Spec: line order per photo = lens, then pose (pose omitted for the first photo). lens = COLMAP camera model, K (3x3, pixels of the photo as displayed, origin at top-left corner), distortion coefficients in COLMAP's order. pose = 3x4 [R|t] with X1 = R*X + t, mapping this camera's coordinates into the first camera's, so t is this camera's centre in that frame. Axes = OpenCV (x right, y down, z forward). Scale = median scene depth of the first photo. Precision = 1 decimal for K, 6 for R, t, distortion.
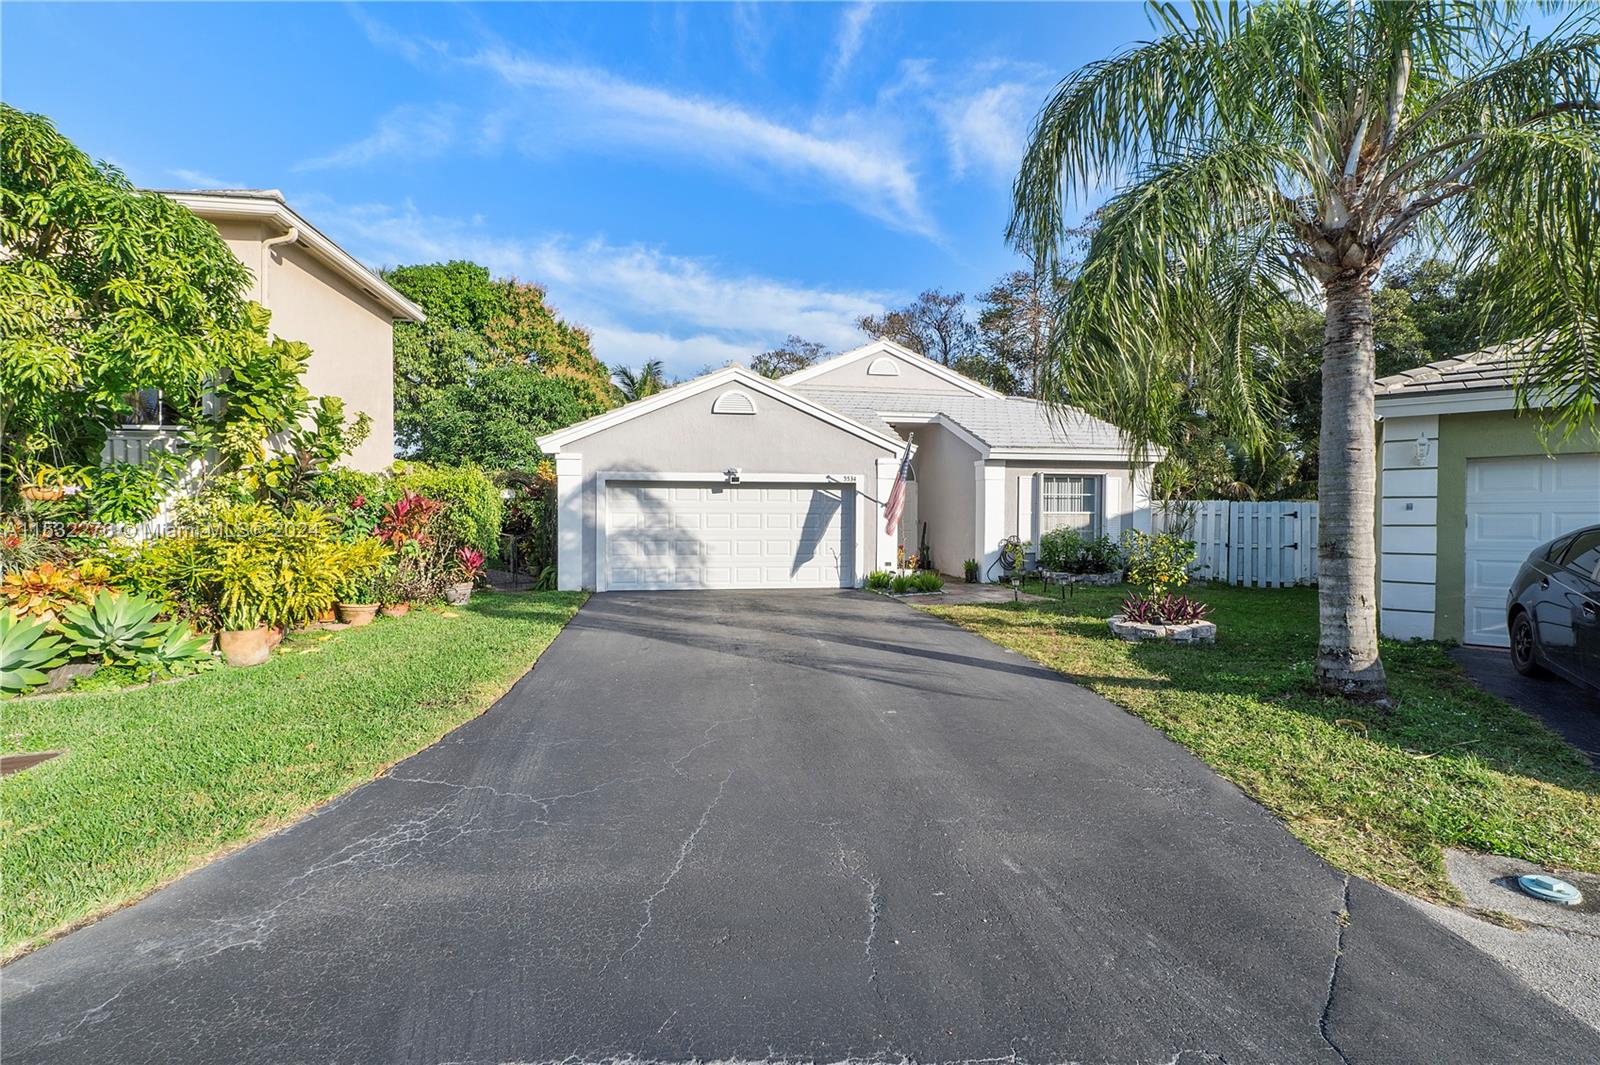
lens RADIAL K [[668.4, 0, 800.0], [0, 668.4, 532.5], [0, 0, 1]] dist [-0.000515, -0.000075]
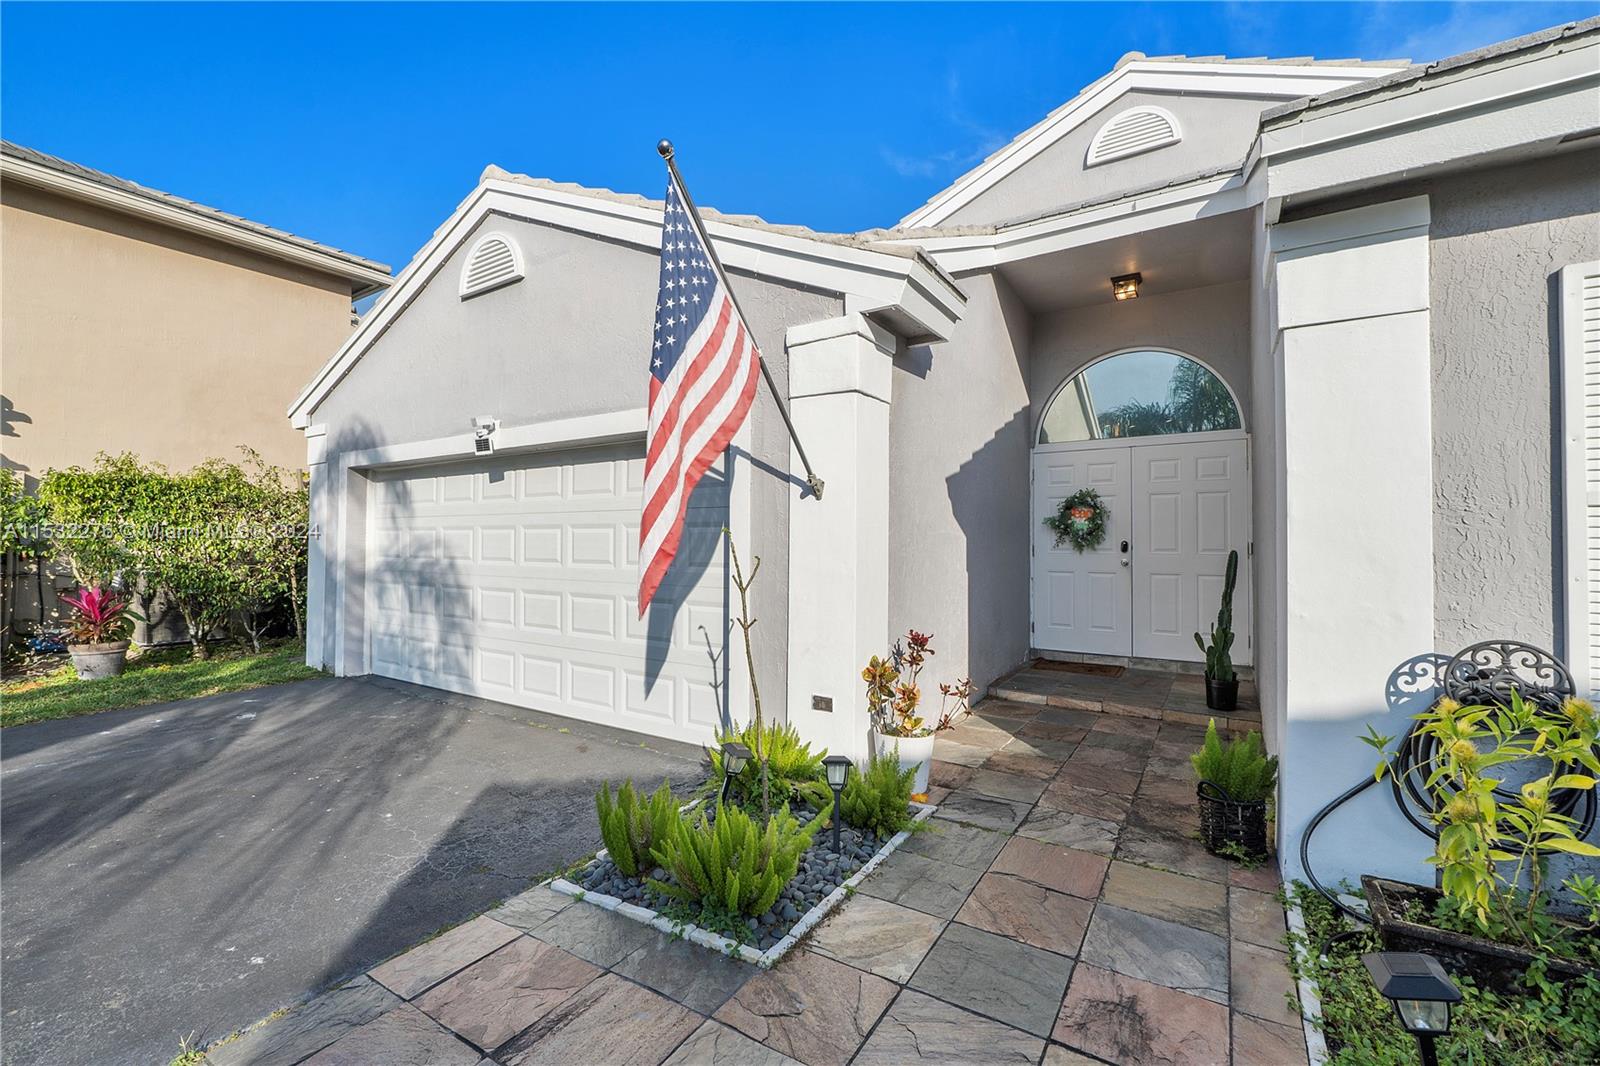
lens RADIAL K [[668.4, 0, 800.0], [0, 668.4, 533.0], [0, 0, 1]] dist [-0.000515, -0.000075]
pose [[0.736509, -0.009468, -0.676361, 0.310483], [-0.012688, 0.999533, -0.027808, -0.015159], [0.676308, 0.029063, 0.736045, 0.789250]]
